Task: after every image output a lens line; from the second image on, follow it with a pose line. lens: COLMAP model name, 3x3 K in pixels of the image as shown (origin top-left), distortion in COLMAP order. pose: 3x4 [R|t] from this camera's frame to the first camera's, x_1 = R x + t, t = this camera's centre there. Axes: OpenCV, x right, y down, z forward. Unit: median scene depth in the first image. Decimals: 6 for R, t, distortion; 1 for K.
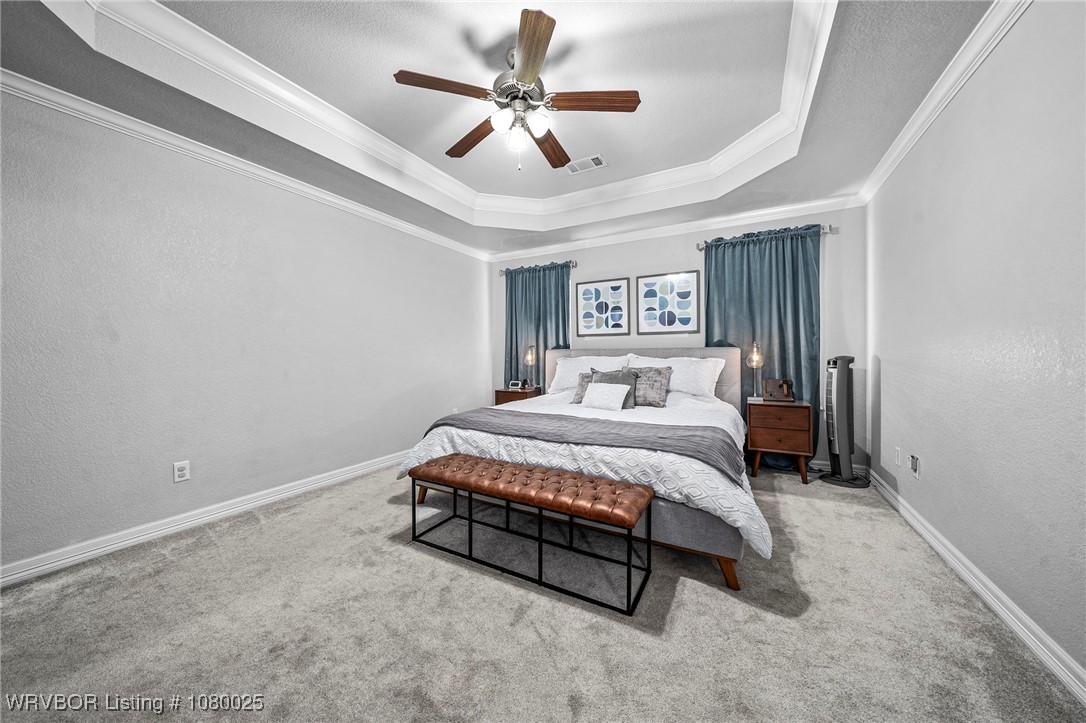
lens RADIAL K [[374.7, 0, 517.9], [0, 374.7, 354.3], [0, 0, 1]] dist [-0.004342, -0.000449]
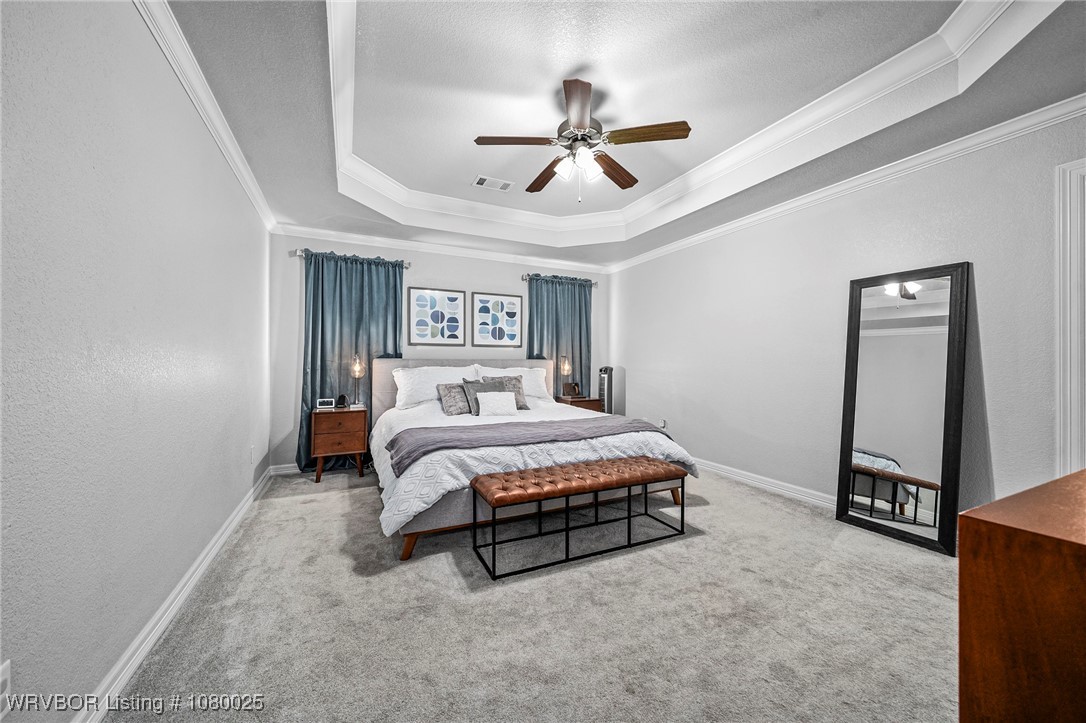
lens RADIAL K [[400.4, 0, 537.5], [0, 400.4, 361.9], [0, 0, 1]] dist [-0.003185, -0.000039]
pose [[0.559380, 0.009928, 0.828852, -0.539612], [-0.004539, 0.999950, -0.008914, 0.001231], [-0.828899, 0.001225, 0.559397, 0.217354]]
